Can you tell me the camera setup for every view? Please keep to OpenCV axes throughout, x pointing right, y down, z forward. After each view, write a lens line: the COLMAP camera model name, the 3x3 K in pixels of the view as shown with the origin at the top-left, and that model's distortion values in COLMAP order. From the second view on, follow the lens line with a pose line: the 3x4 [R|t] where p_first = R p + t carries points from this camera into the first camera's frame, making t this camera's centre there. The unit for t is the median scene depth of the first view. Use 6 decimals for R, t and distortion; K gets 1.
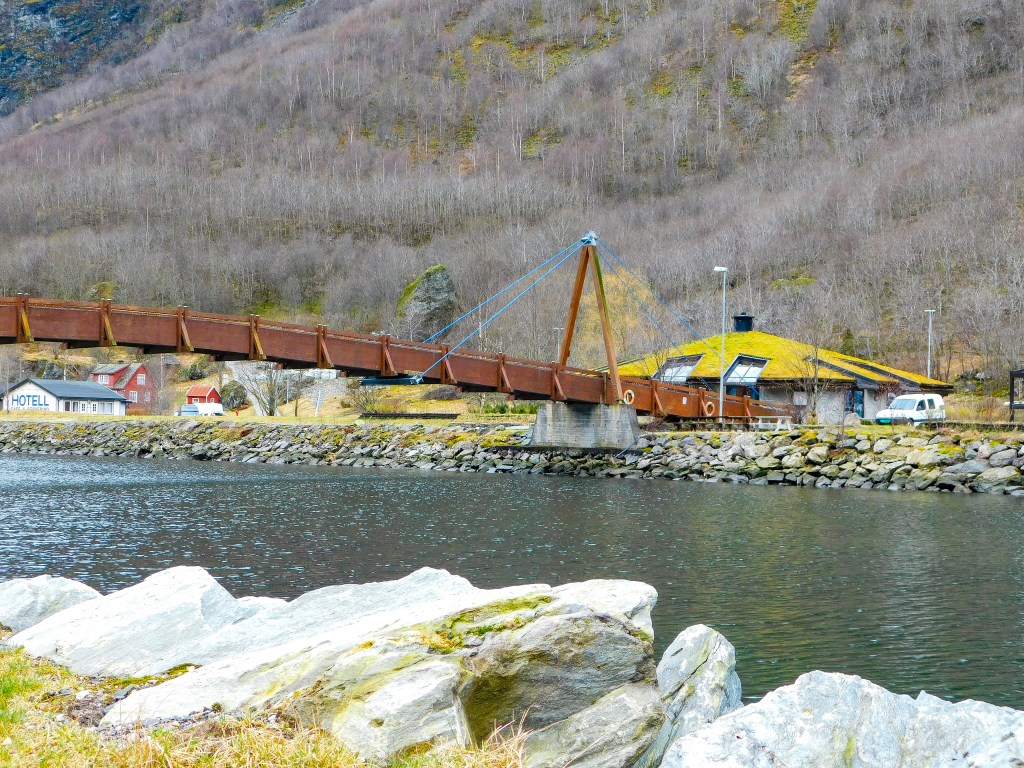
lens RADIAL K [[676.2, 0, 512.0], [0, 676.2, 384.0], [0, 0, 1]] dist [-0.075342, 0.059036]
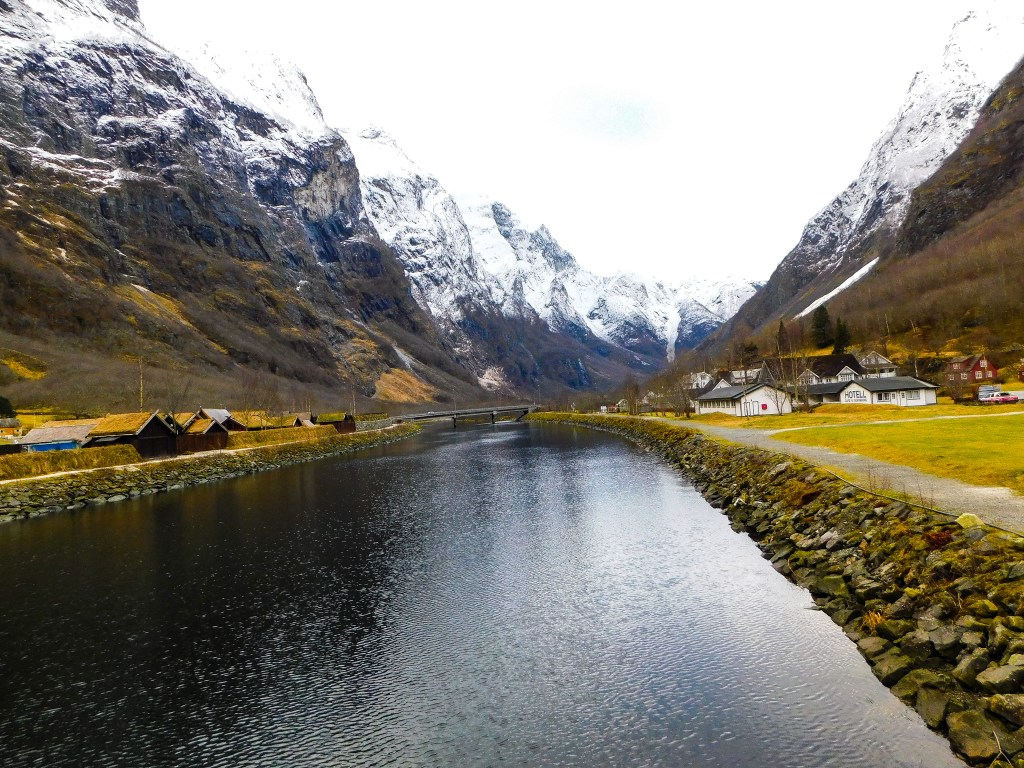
lens RADIAL K [[676.2, 0, 512.0], [0, 676.2, 384.0], [0, 0, 1]] dist [-0.075342, 0.059036]
pose [[0.574614, -0.091518, -0.813292, 0.100194], [0.077846, 0.995335, -0.057002, 0.058963], [0.814714, -0.030557, 0.579057, -1.106893]]
